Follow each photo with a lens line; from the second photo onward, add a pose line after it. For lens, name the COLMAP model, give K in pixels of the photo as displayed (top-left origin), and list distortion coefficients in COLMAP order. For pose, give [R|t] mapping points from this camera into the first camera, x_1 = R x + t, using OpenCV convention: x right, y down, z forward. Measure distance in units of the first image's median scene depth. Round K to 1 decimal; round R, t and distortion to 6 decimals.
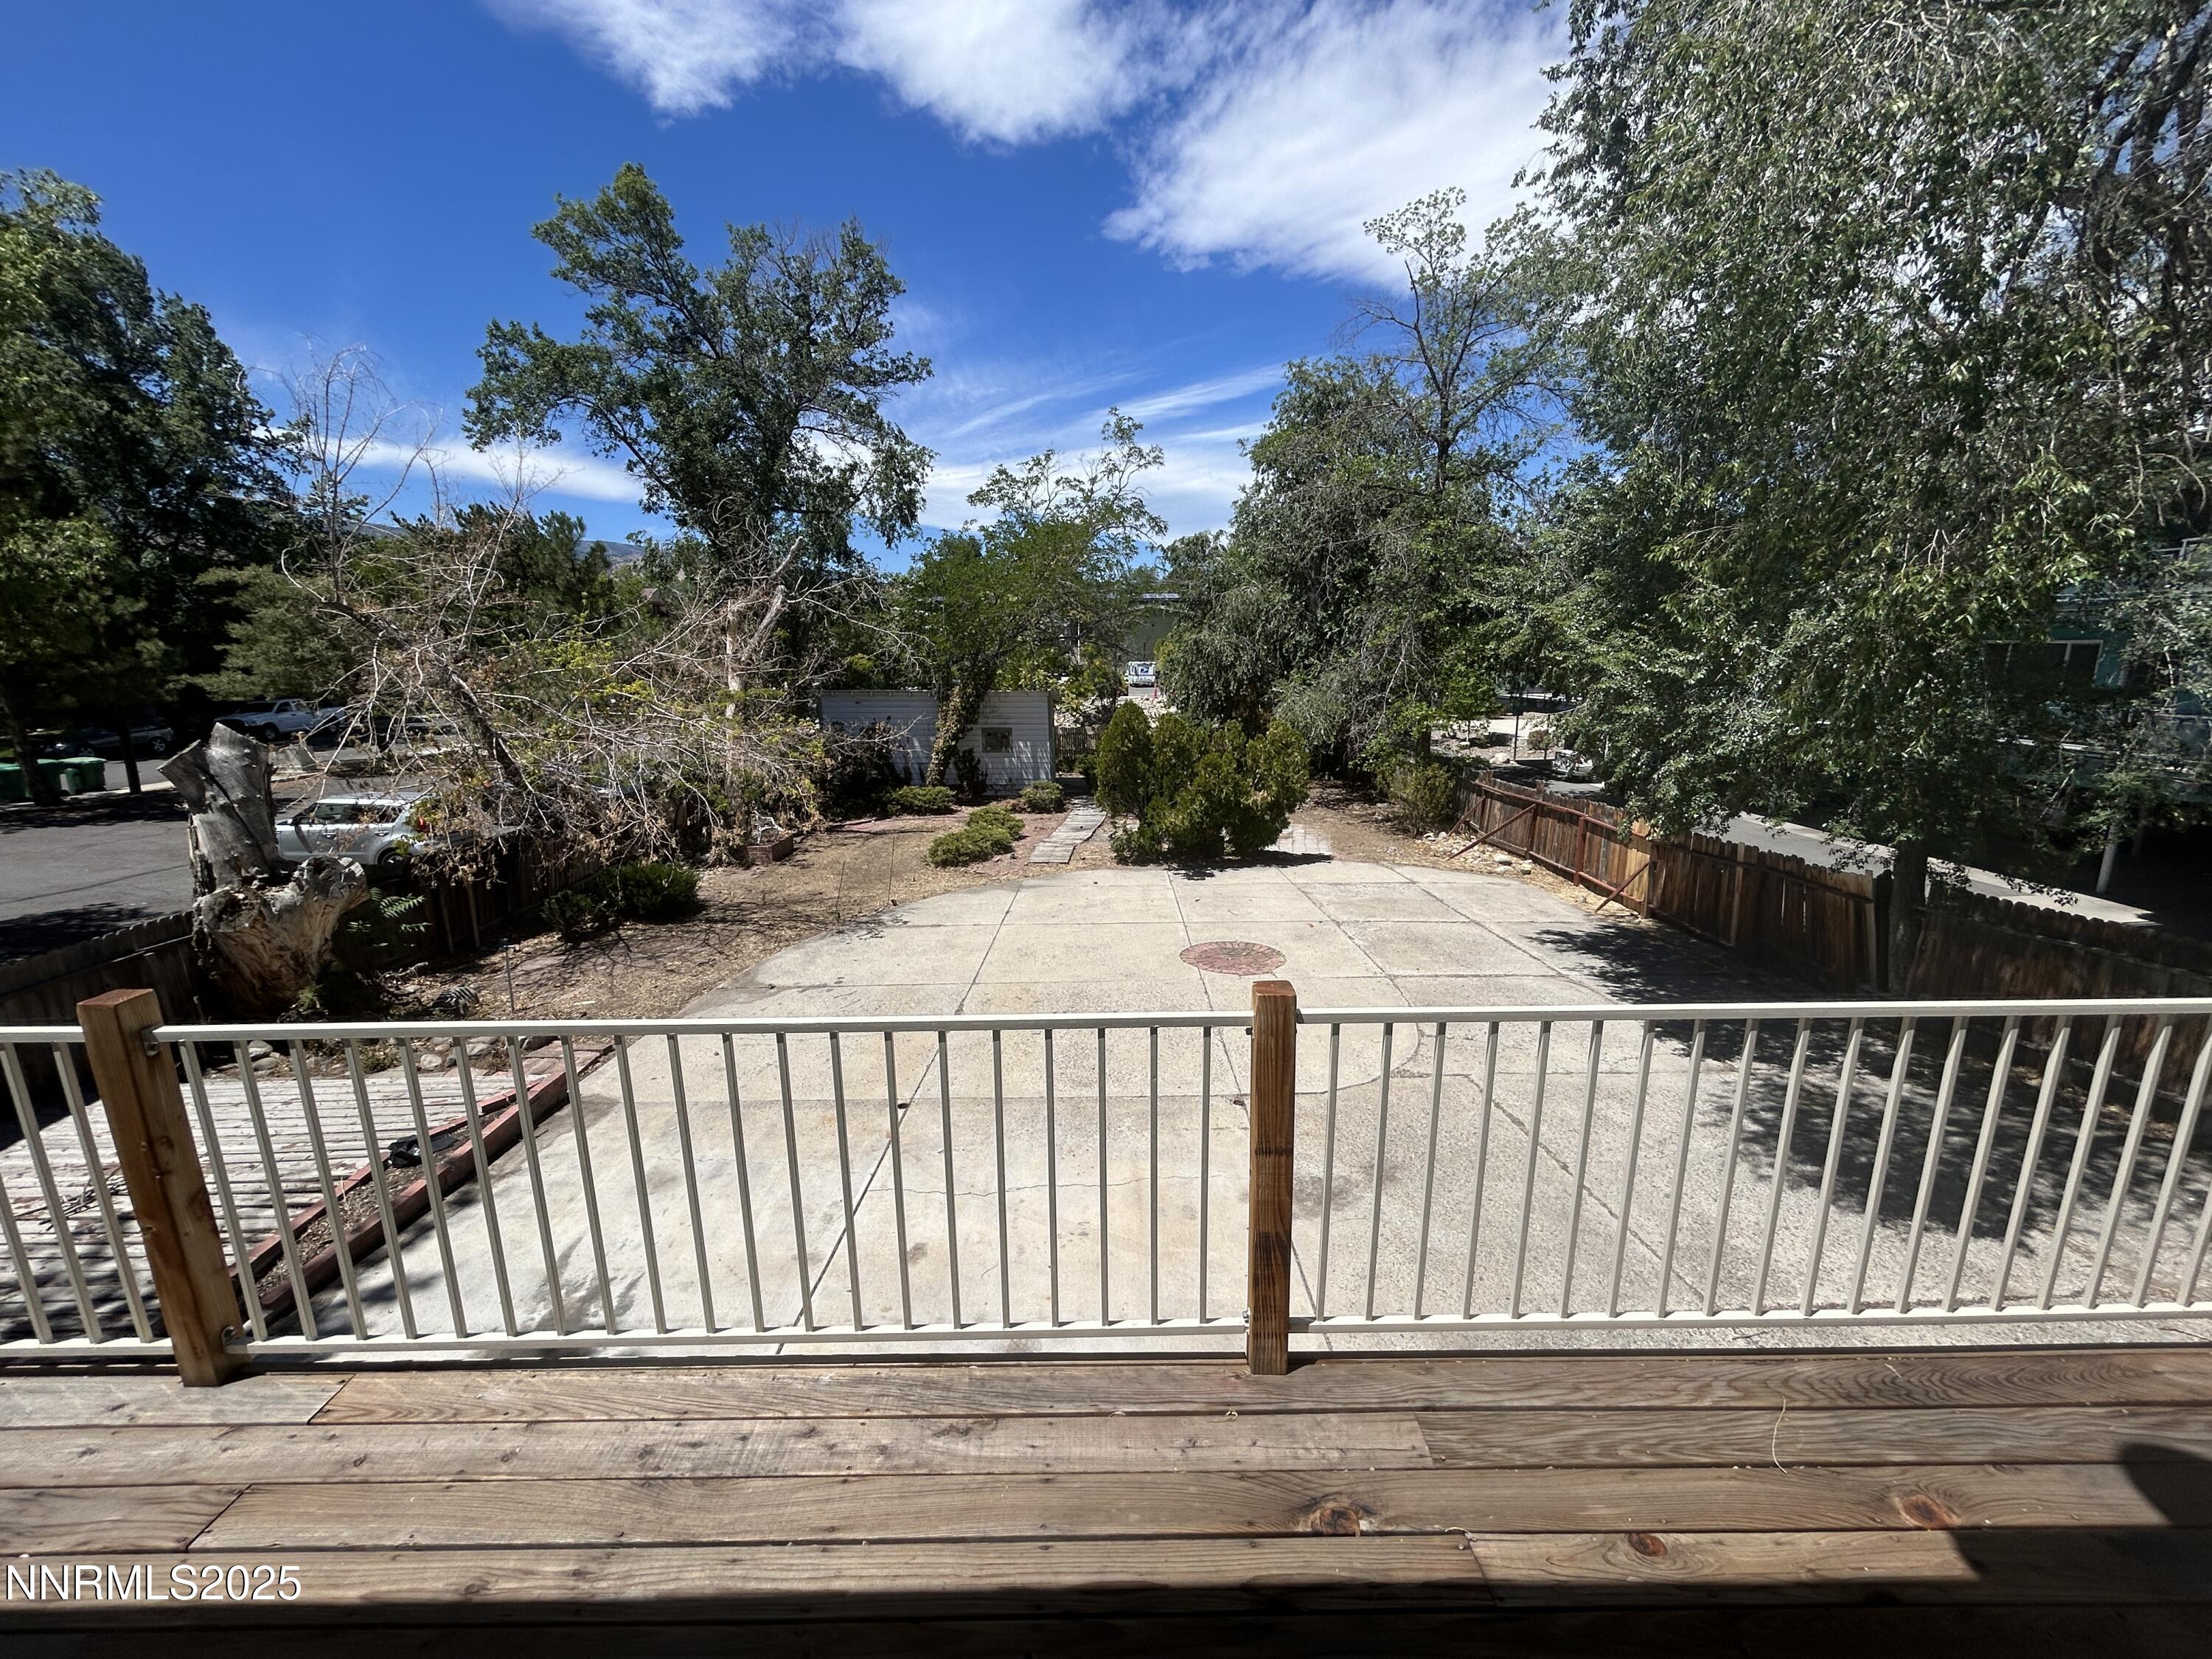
lens RADIAL K [[894.8, 0, 1106.0], [0, 894.8, 829.5], [0, 0, 1]] dist [-0.003136, 0.006211]
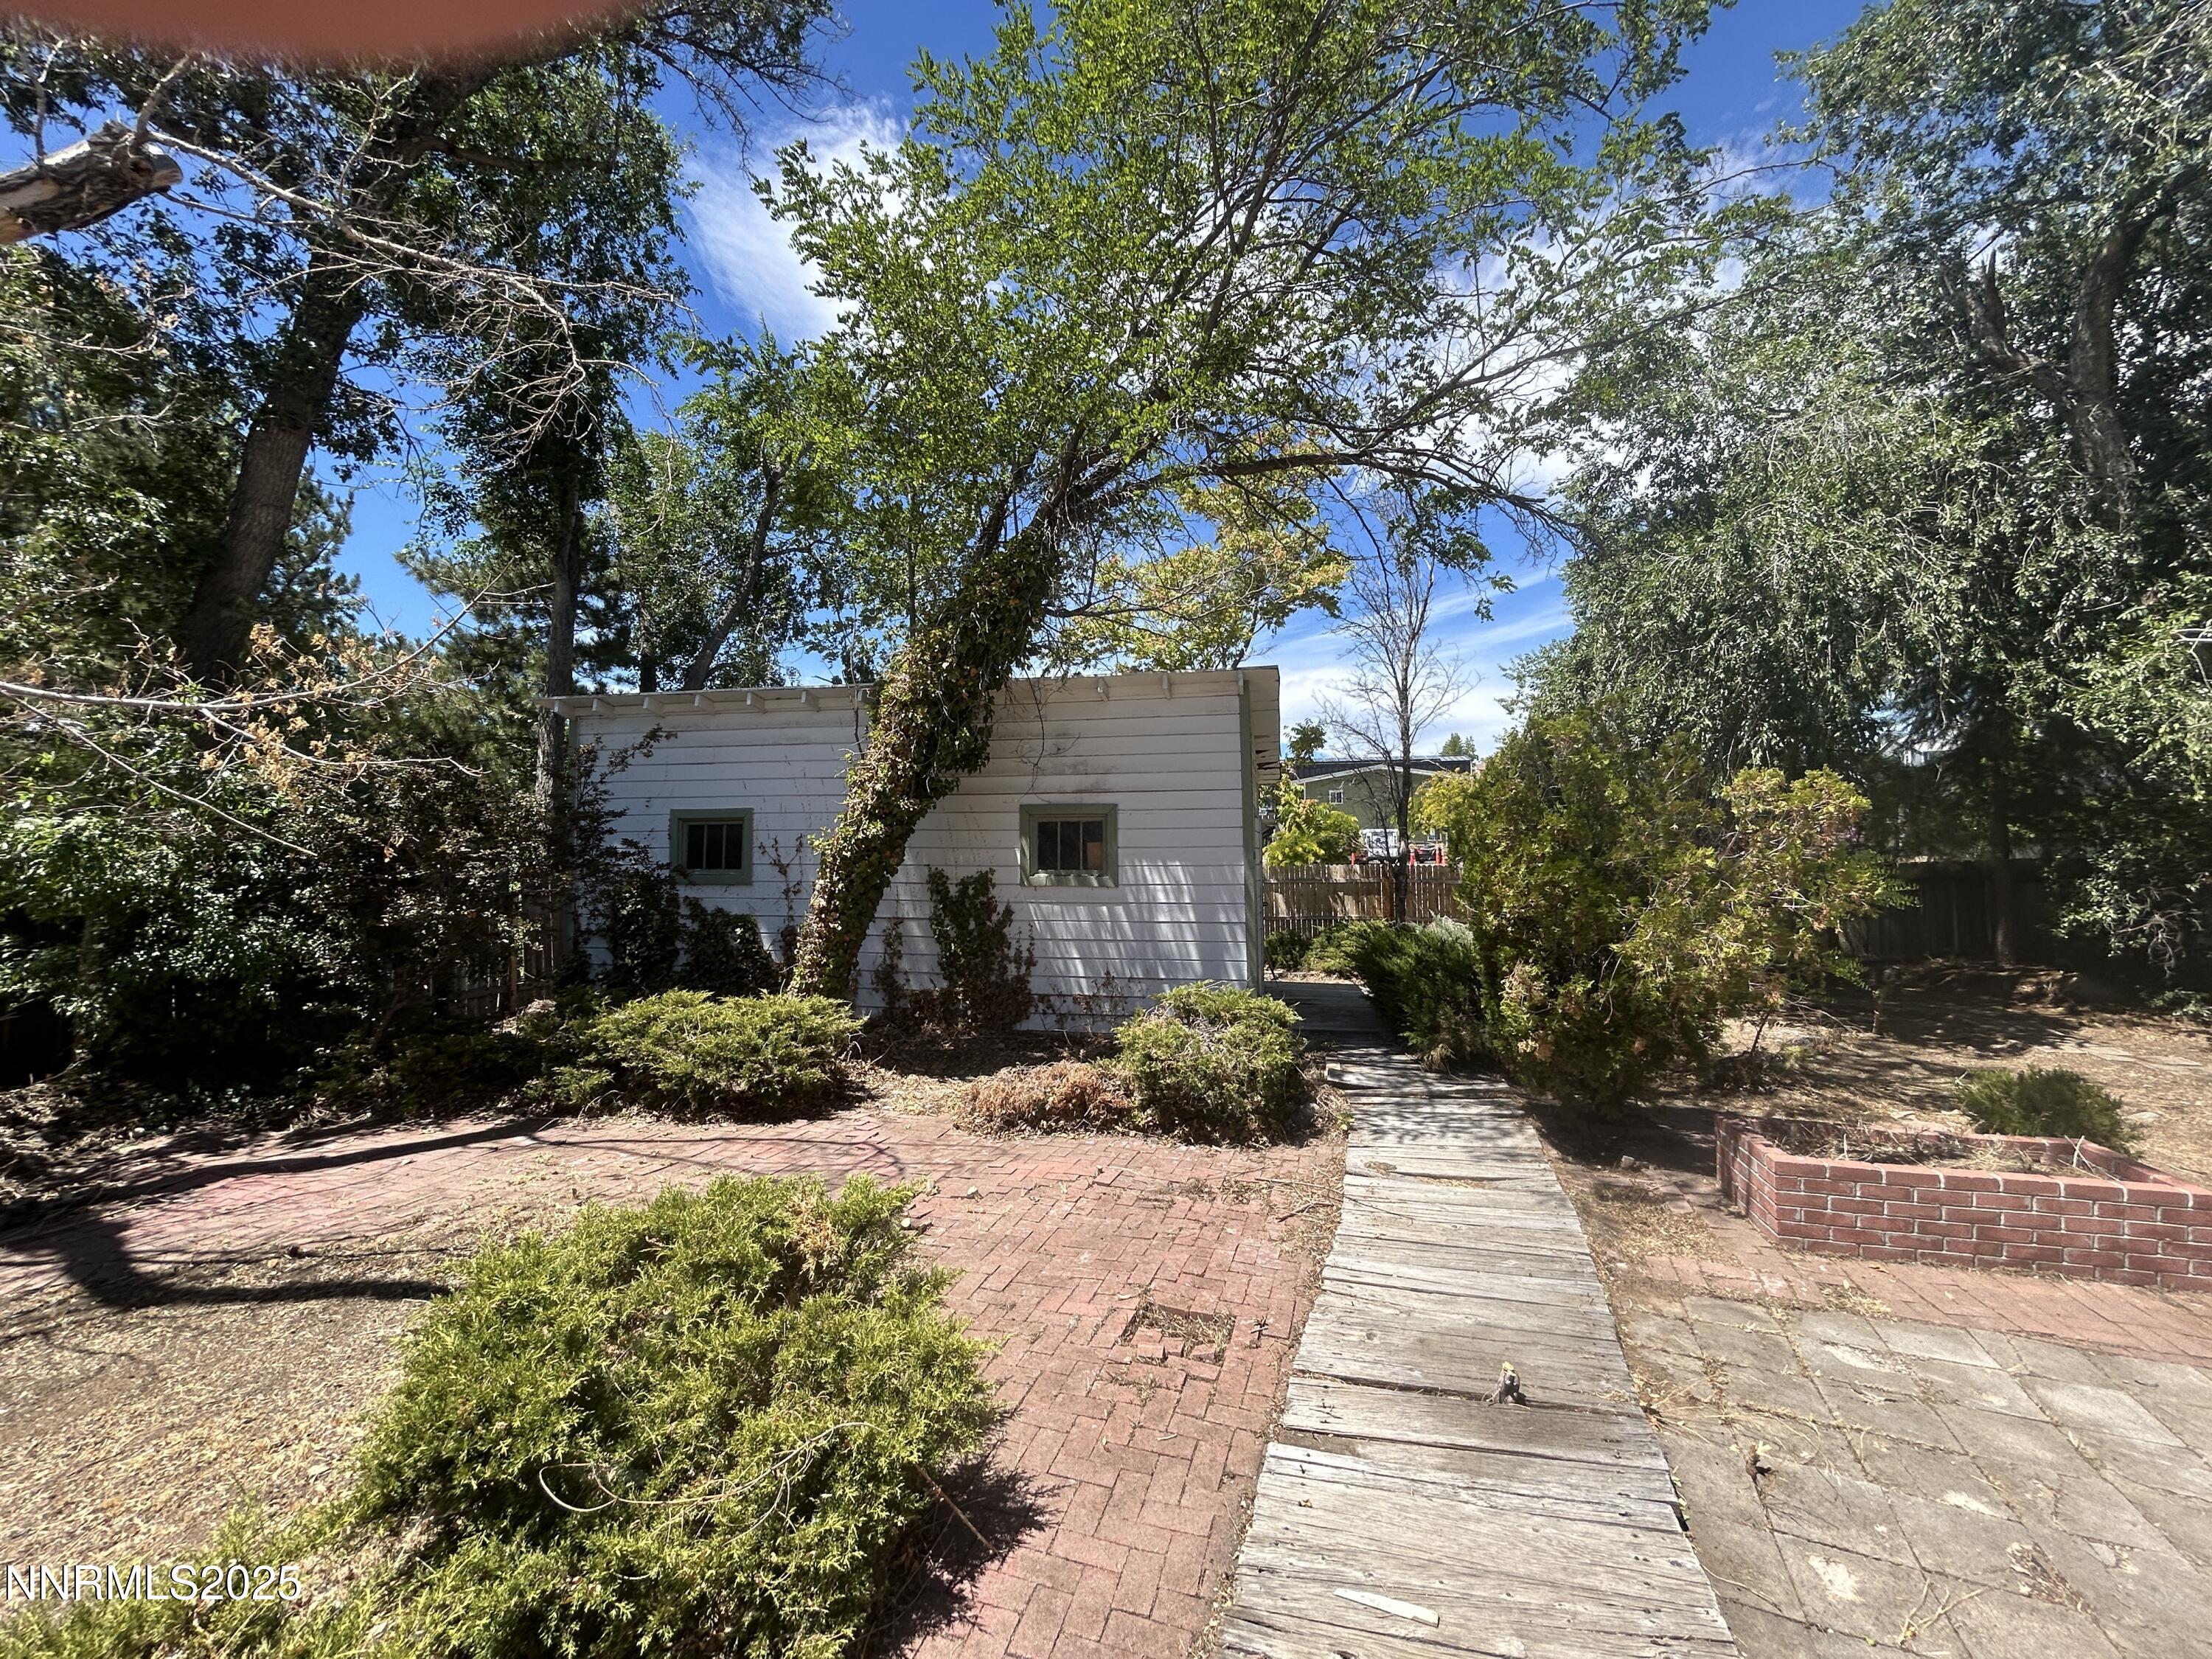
lens RADIAL K [[894.8, 0, 1106.0], [0, 894.8, 829.5], [0, 0, 1]] dist [-0.003136, 0.006211]
pose [[0.973382, -0.005403, -0.229125, -0.042947], [-0.046346, 0.974429, -0.219863, -0.040468], [0.224454, 0.224630, 0.948241, 0.732865]]
